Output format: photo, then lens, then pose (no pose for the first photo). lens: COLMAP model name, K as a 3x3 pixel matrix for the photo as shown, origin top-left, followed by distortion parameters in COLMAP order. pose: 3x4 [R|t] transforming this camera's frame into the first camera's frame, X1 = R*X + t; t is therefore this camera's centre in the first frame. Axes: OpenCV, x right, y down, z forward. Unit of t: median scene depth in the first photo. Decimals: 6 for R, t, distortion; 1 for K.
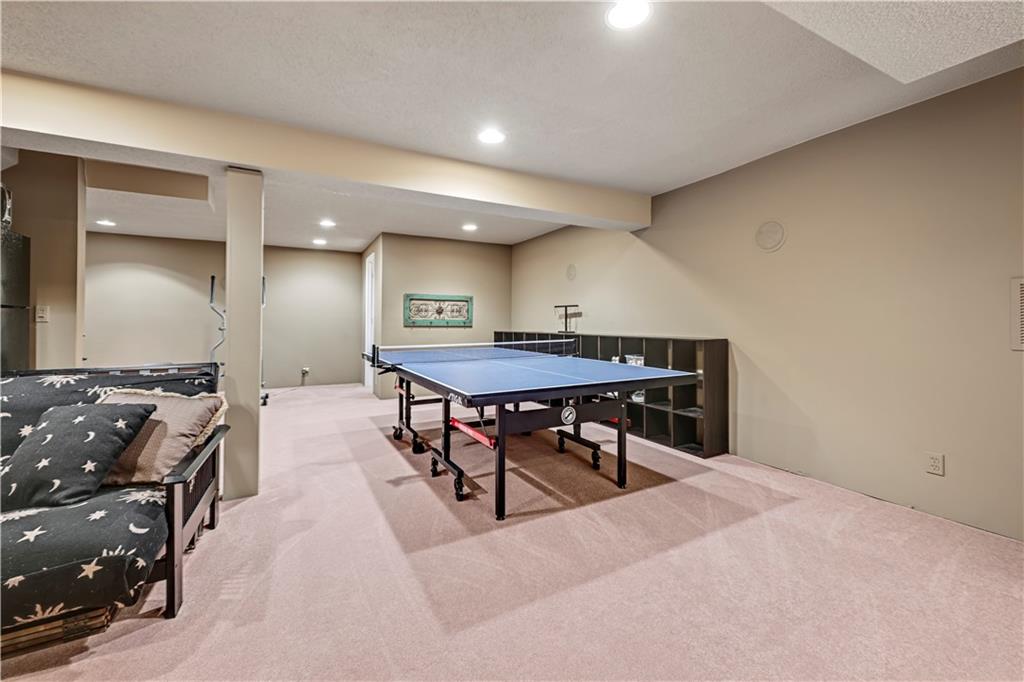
lens RADIAL K [[413.1, 0, 512.2], [0, 413.1, 315.8], [0, 0, 1]] dist [-0.001226, -0.000006]
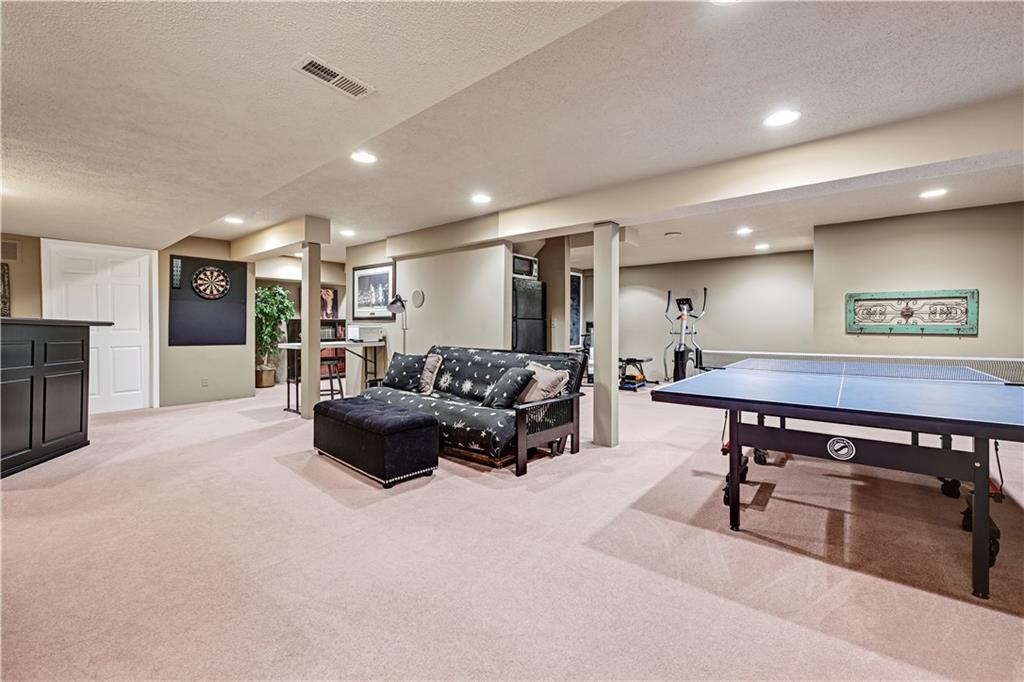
lens RADIAL K [[420.2, 0, 510.2], [0, 420.2, 325.2], [0, 0, 1]] dist [-0.000421, 0.000175]
pose [[0.382120, -0.003268, -0.924107, 0.533484], [0.011984, 0.999927, 0.001419, 0.000792], [0.924035, -0.011617, 0.382131, 0.104859]]
